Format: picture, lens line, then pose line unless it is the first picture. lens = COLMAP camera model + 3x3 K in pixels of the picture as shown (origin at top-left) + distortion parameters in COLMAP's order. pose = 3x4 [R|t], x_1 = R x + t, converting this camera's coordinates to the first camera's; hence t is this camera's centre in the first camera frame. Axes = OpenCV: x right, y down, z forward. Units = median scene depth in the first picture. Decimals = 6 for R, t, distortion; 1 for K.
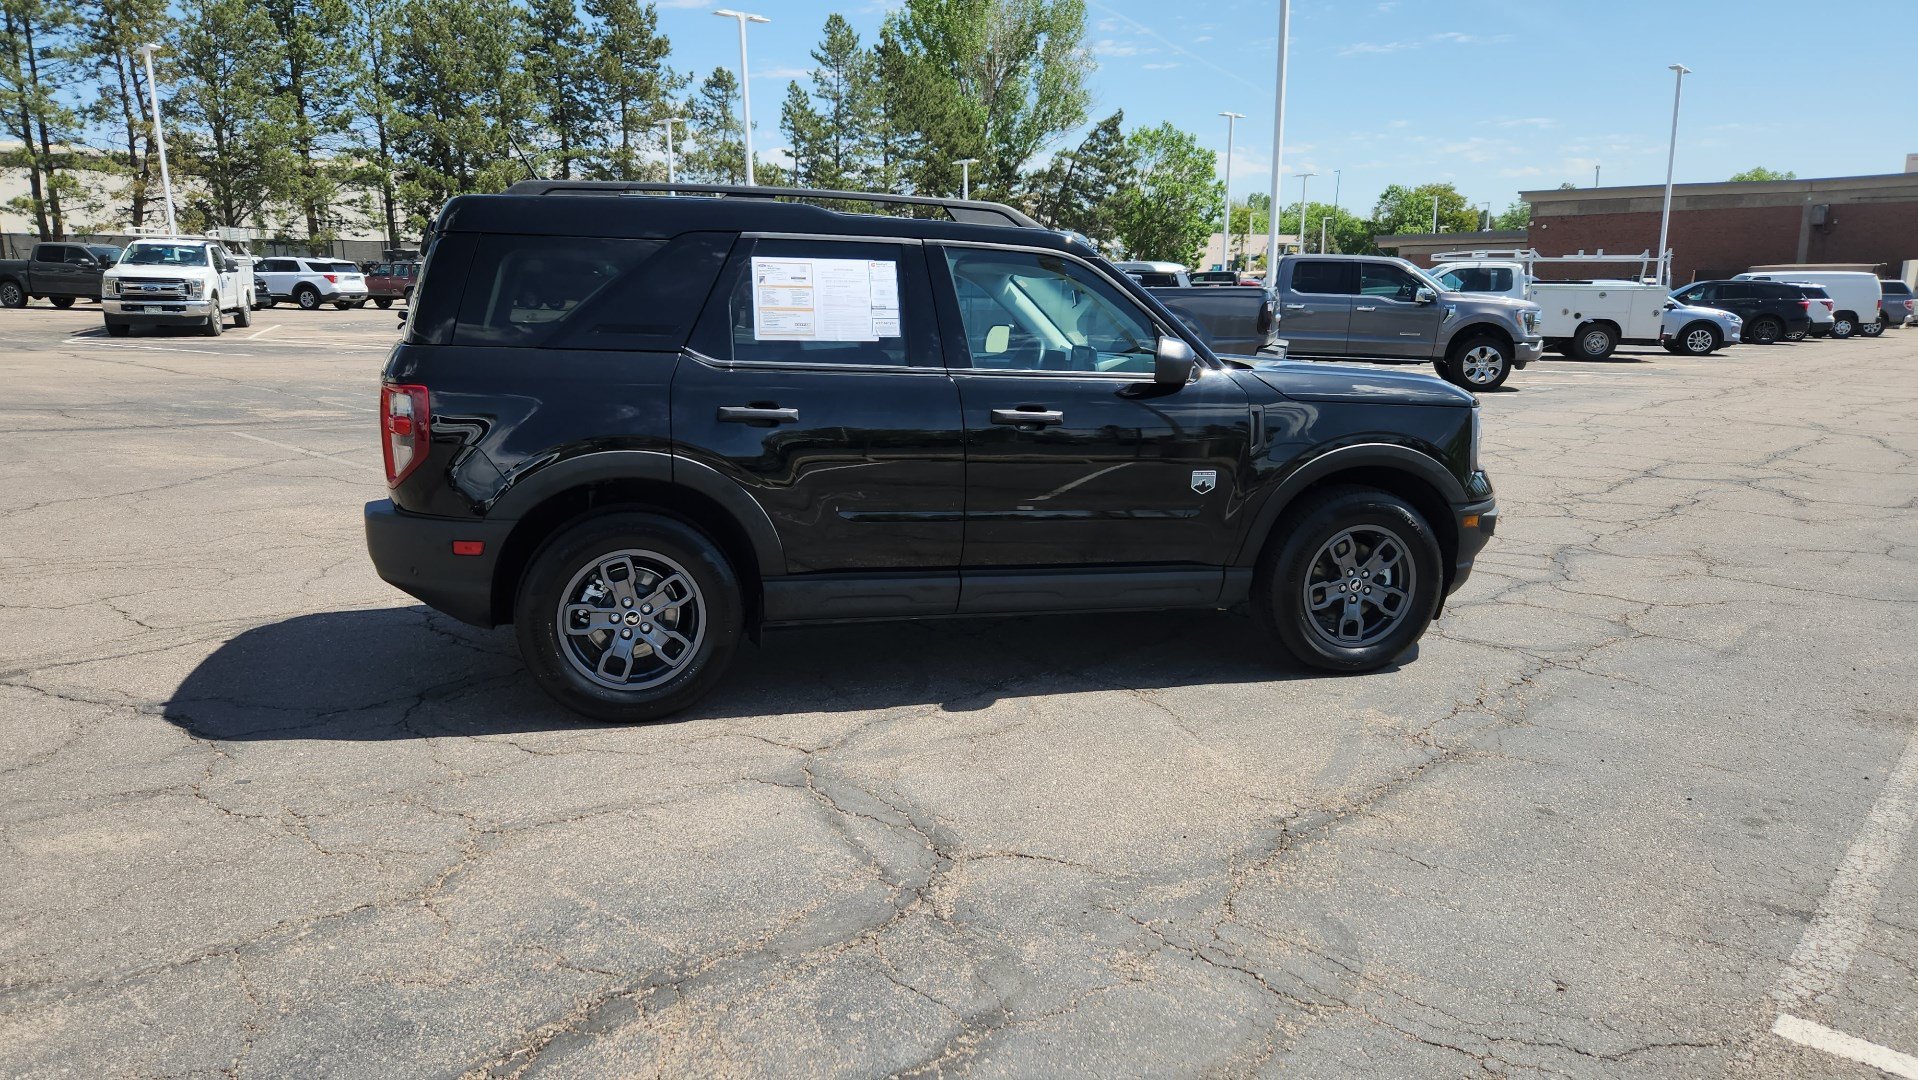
lens RADIAL K [[1282.7, 0, 918.2], [0, 1282.7, 561.8], [0, 0, 1]] dist [0.059965, -0.041968]
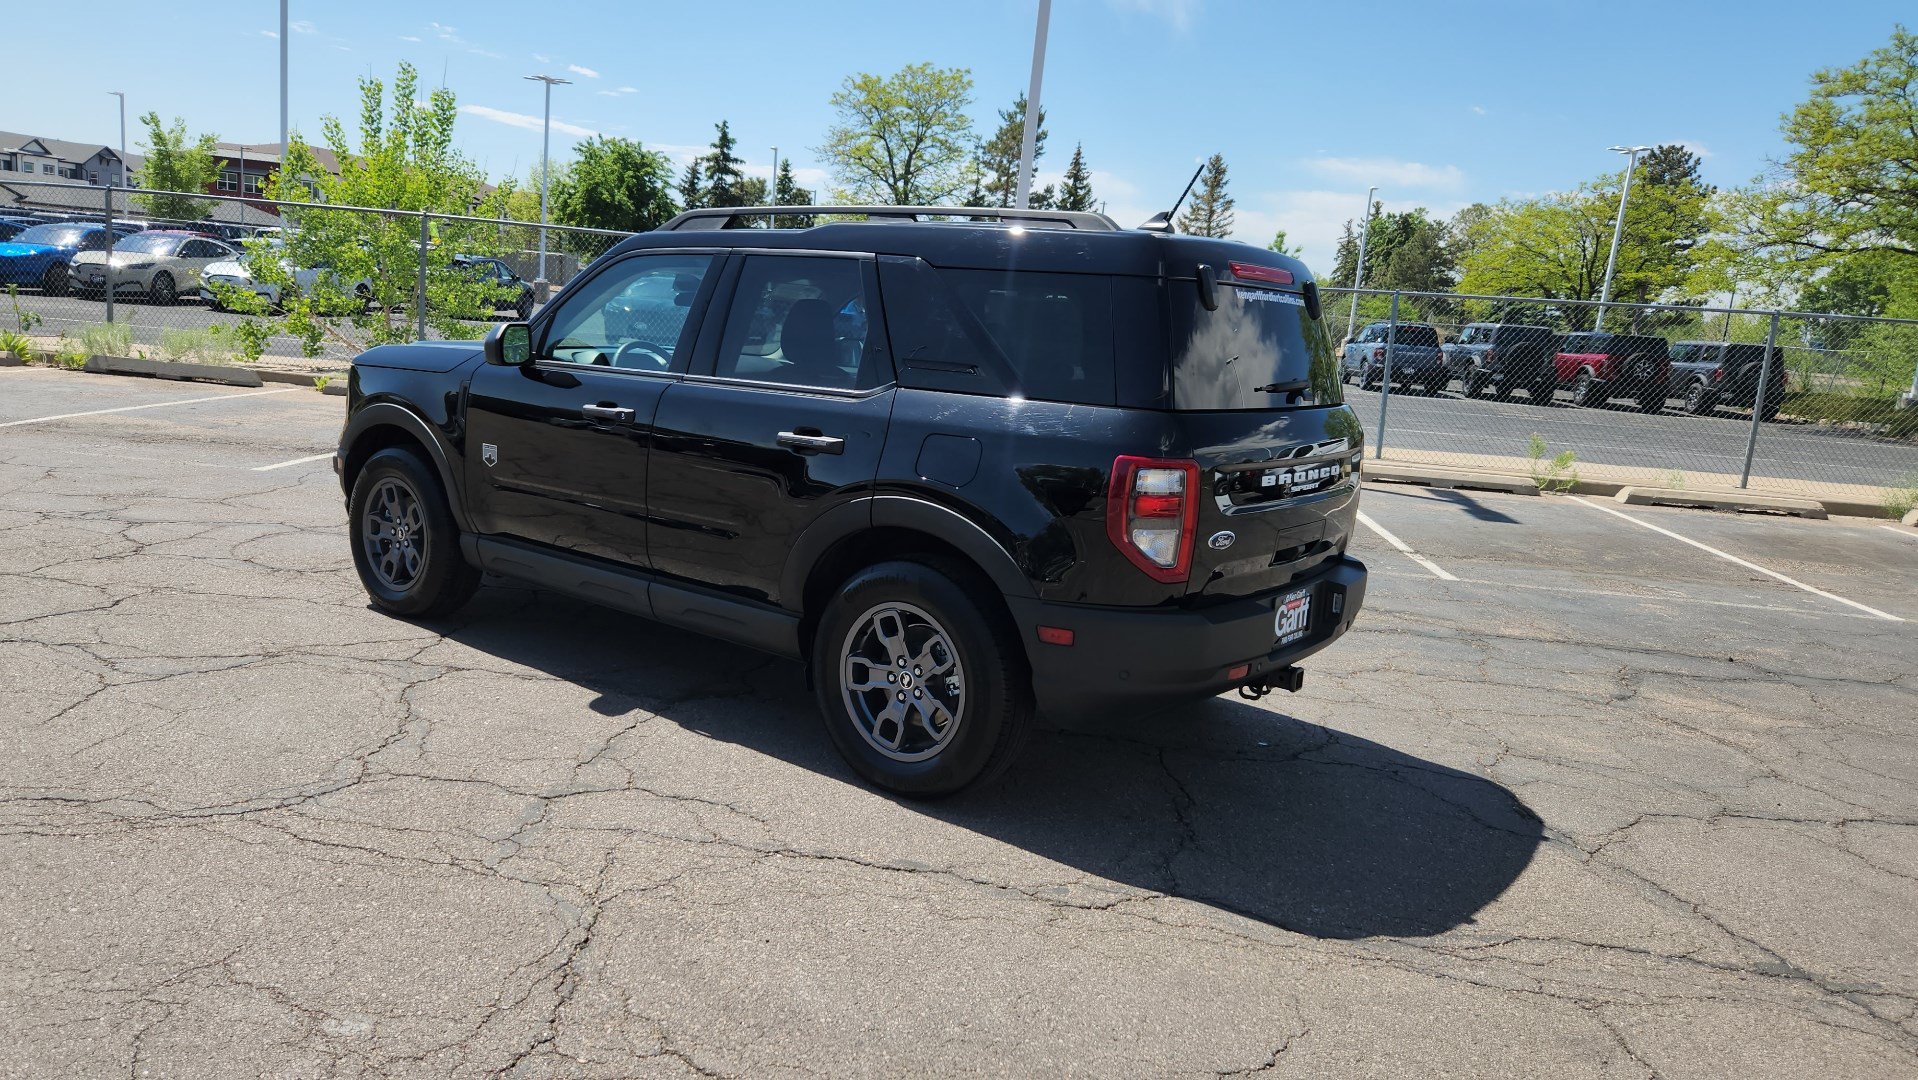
lens RADIAL K [[1289.8, 0, 918.9], [0, 1289.8, 525.4], [0, 0, 1]] dist [0.066213, -0.049852]
pose [[-0.609014, -0.192958, 0.769330, -0.826835], [0.080857, 0.949799, 0.302230, -0.342566], [-0.789027, 0.246269, -0.562839, 1.532221]]
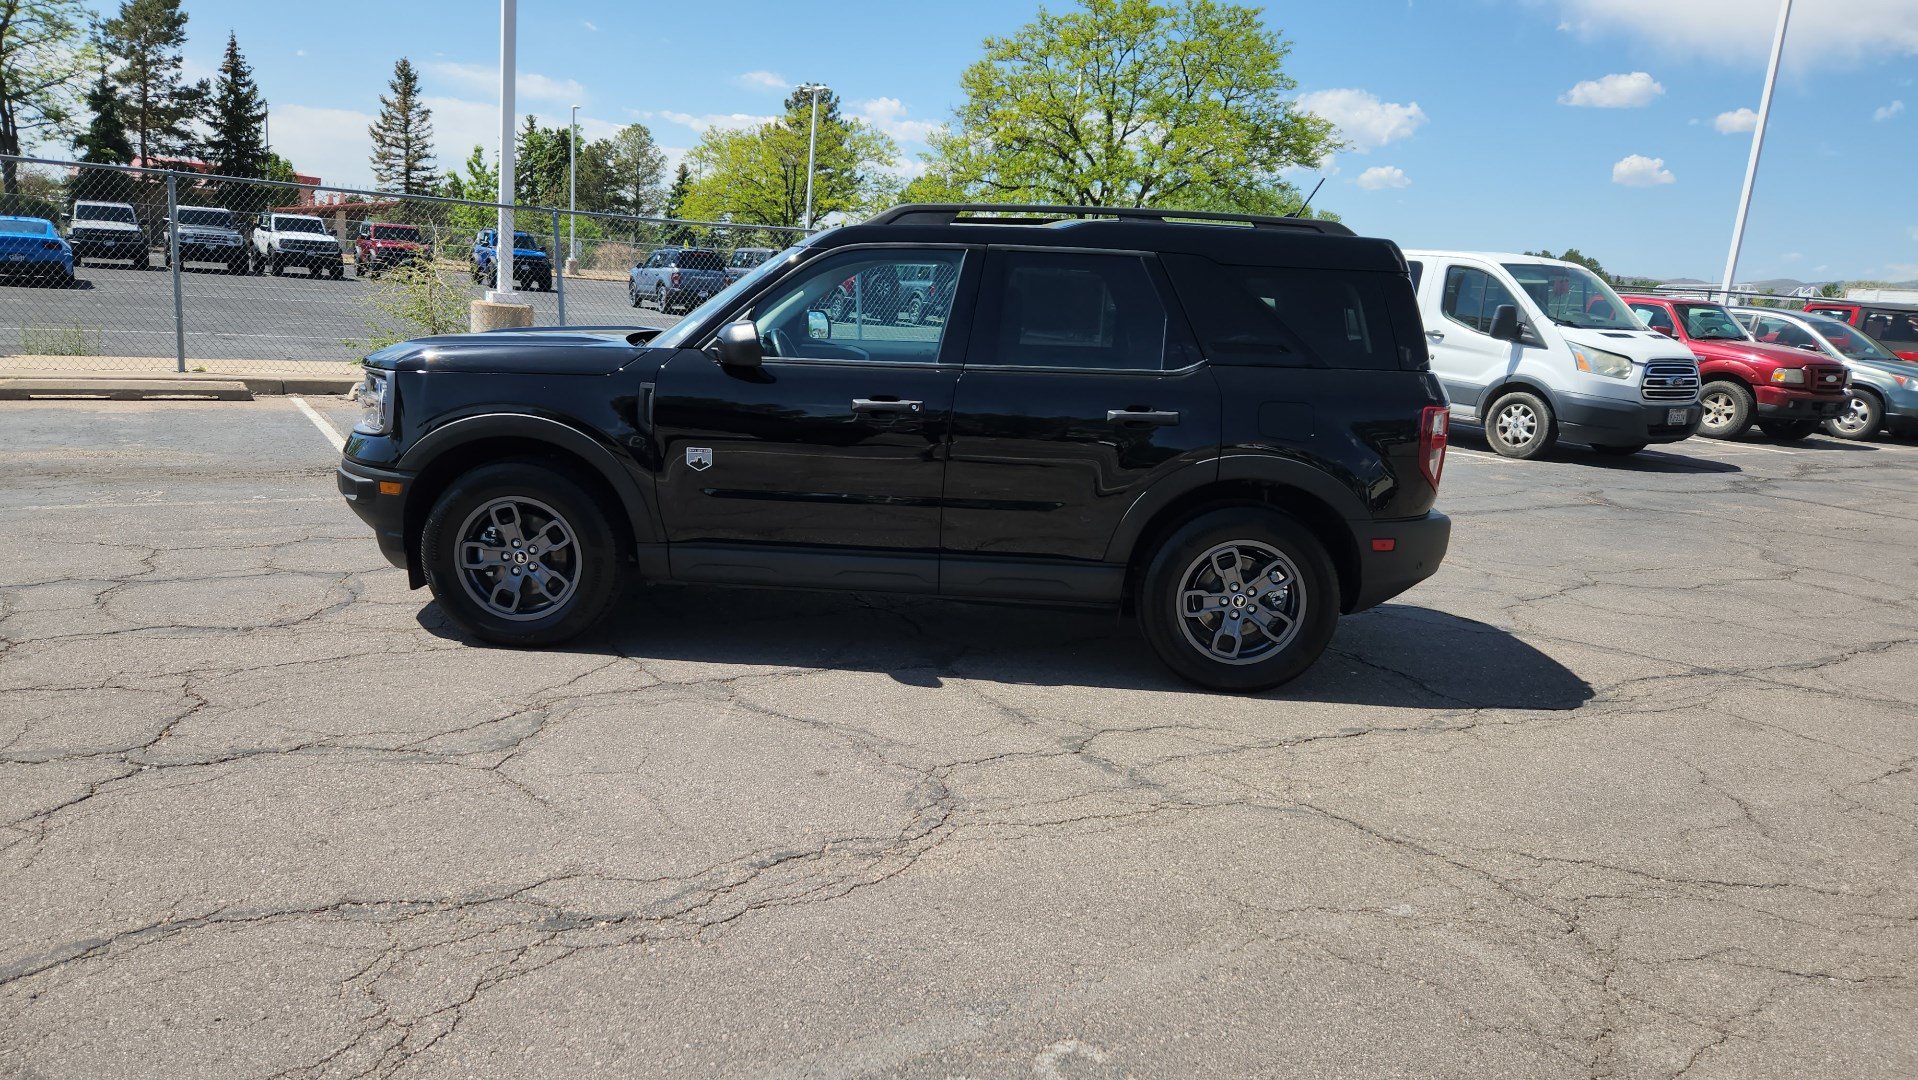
lens RADIAL K [[1289.8, 0, 921.9], [0, 1289.8, 556.5], [0, 0, 1]] dist [0.066213, -0.049852]
pose [[-0.957562, -0.127995, 0.258249, -0.285067], [-0.013429, 0.914829, 0.403619, -0.436543], [-0.287915, 0.383022, -0.877724, 2.013977]]
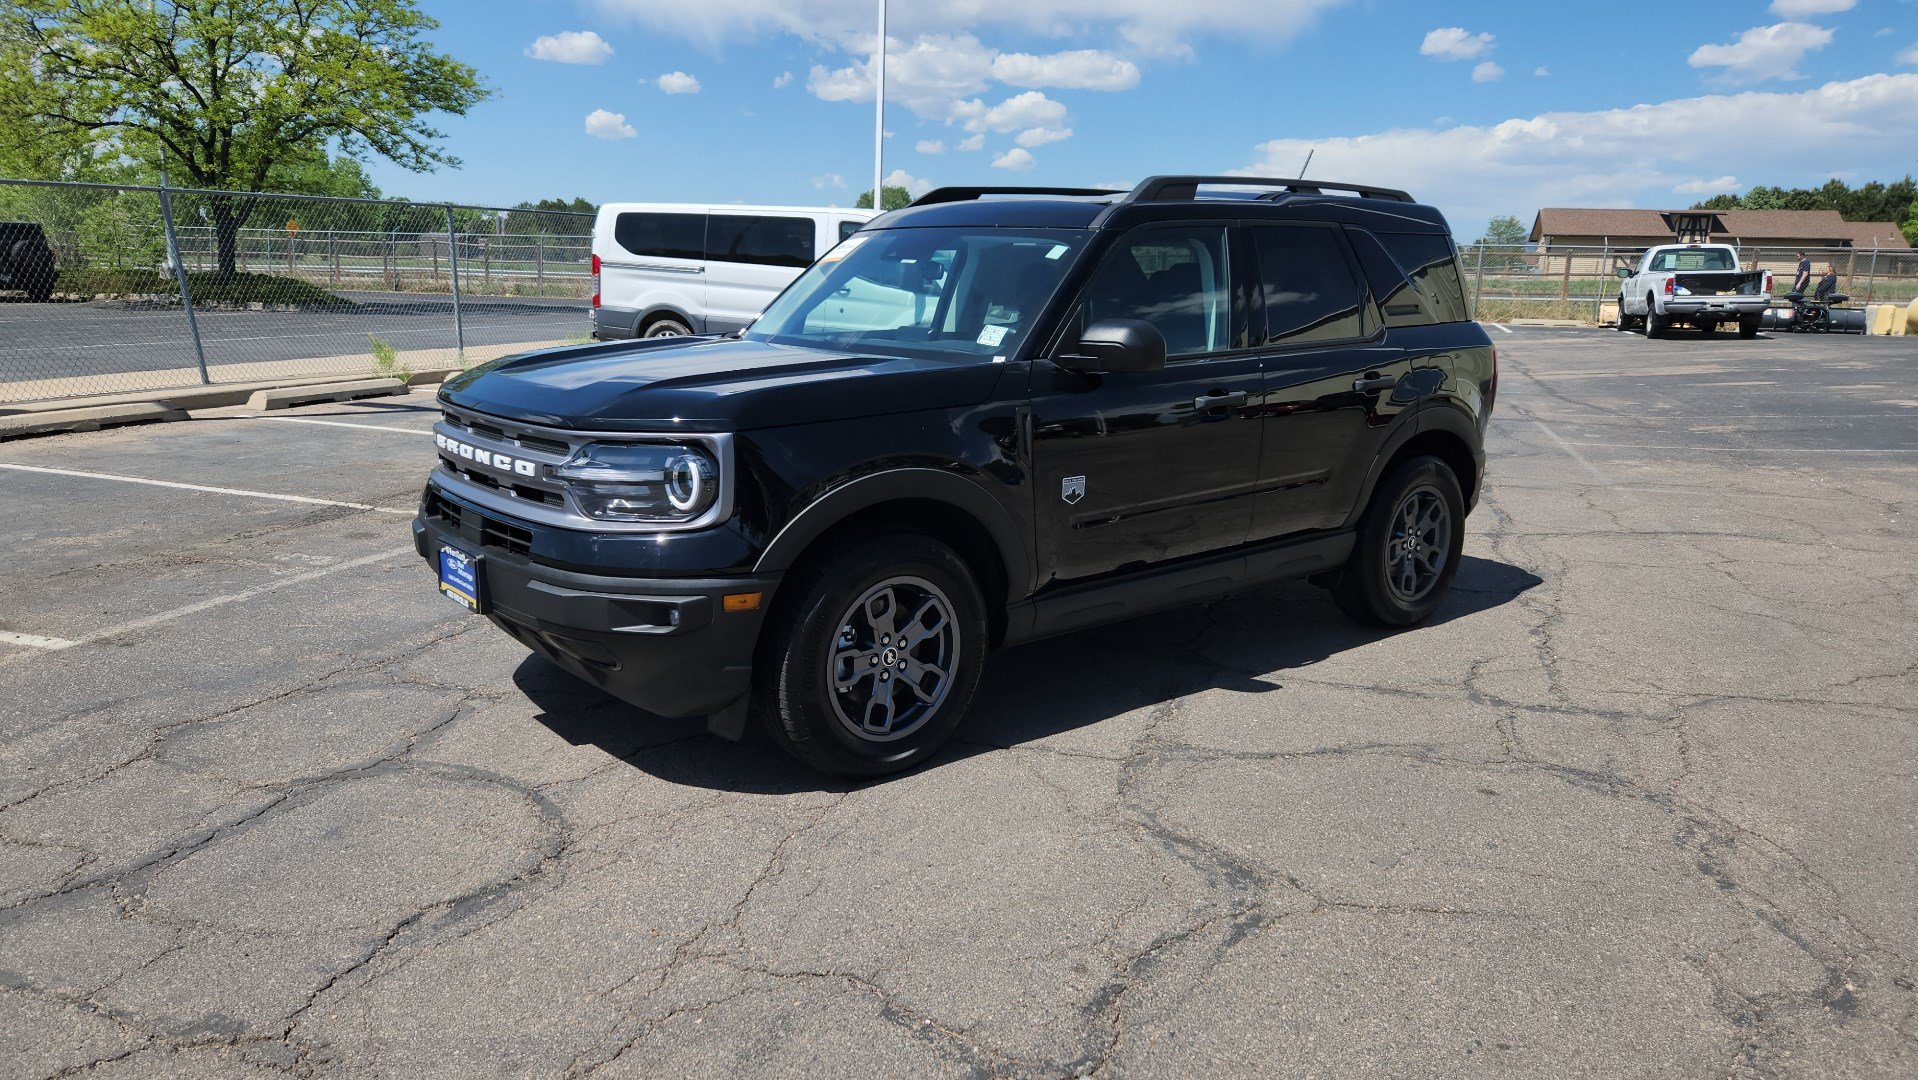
lens RADIAL K [[1291.8, 0, 919.7], [0, 1291.8, 557.5], [0, 0, 1]] dist [0.066695, -0.052805]
pose [[-0.910175, 0.059992, -0.409857, 0.507144], [-0.116390, 0.912555, 0.392041, -0.380055], [0.397537, 0.404529, -0.823602, 1.837204]]
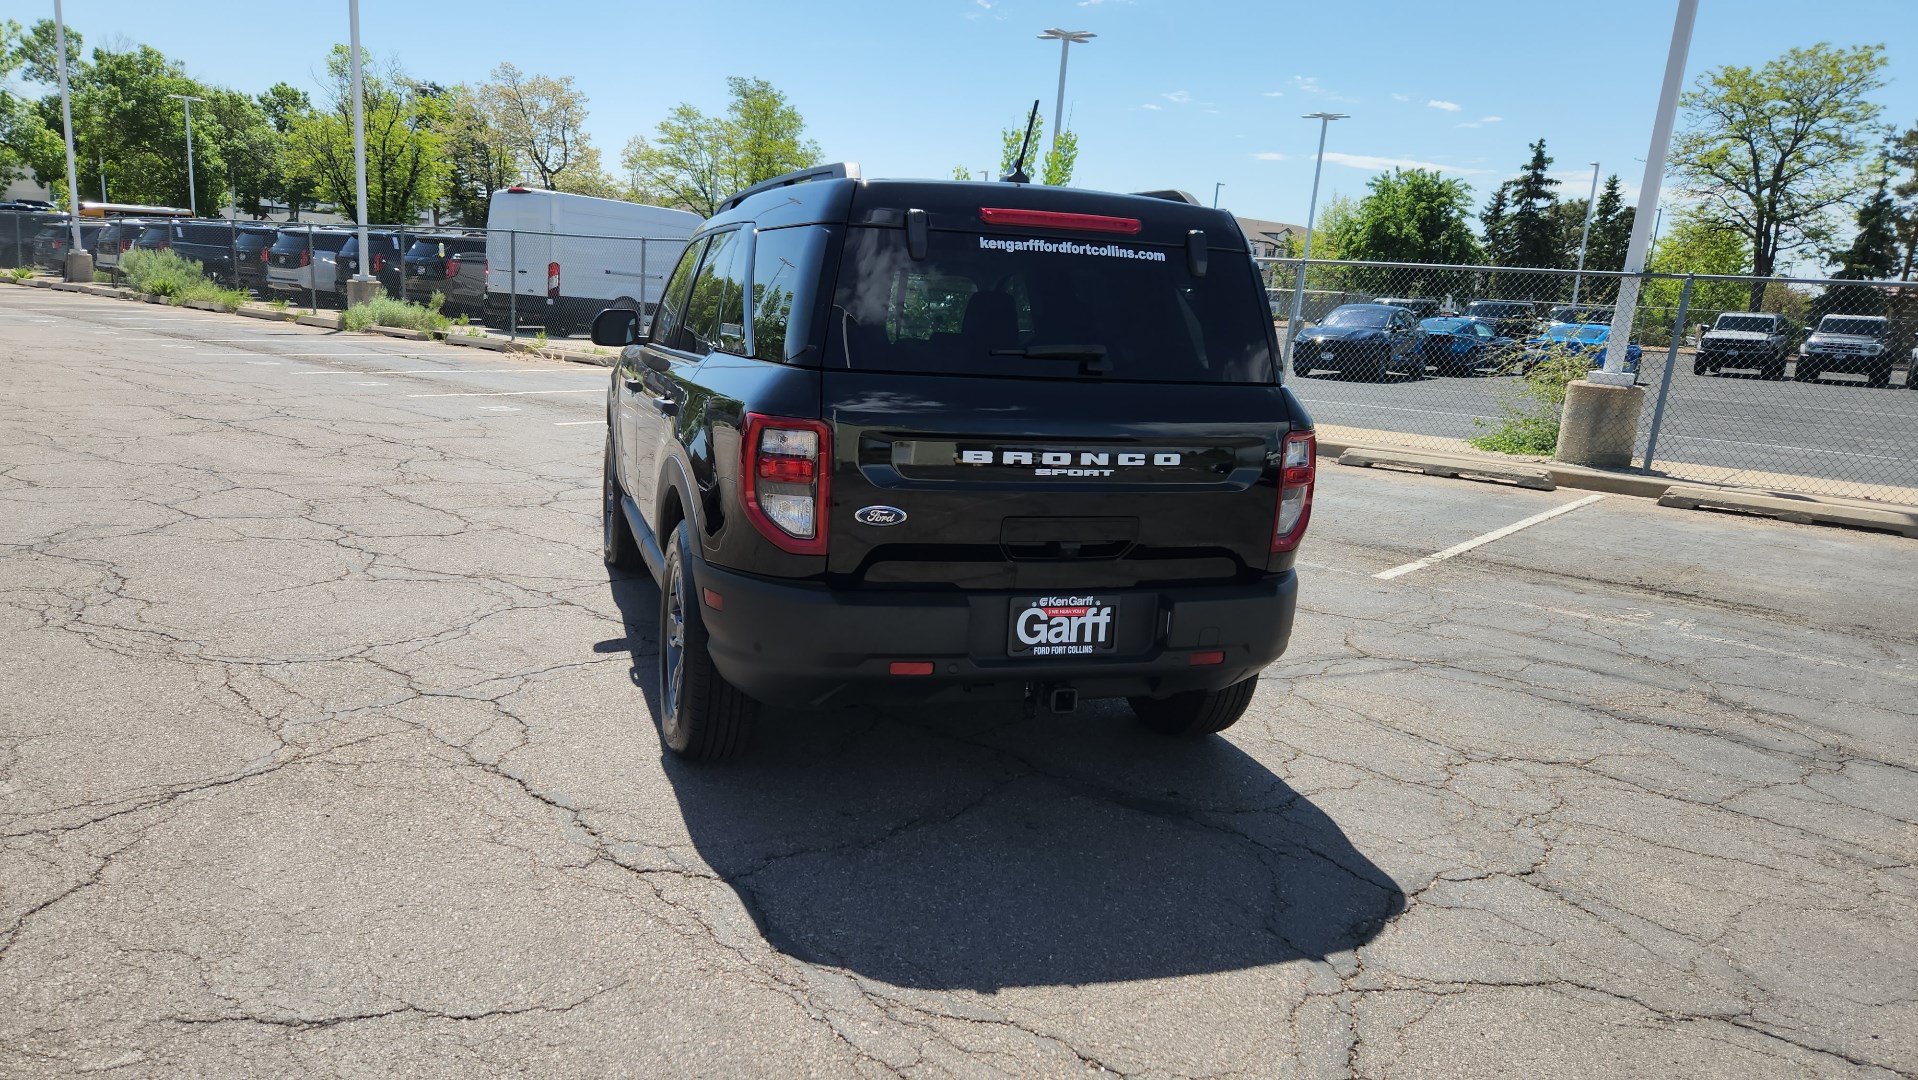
lens RADIAL K [[1289.8, 0, 933.2], [0, 1289.8, 555.3], [0, 0, 1]] dist [0.066213, -0.049852]
pose [[-0.050961, -0.216531, 0.974945, -1.004035], [0.147794, 0.963830, 0.221788, -0.227614], [-0.987704, 0.155393, -0.017115, 1.003675]]
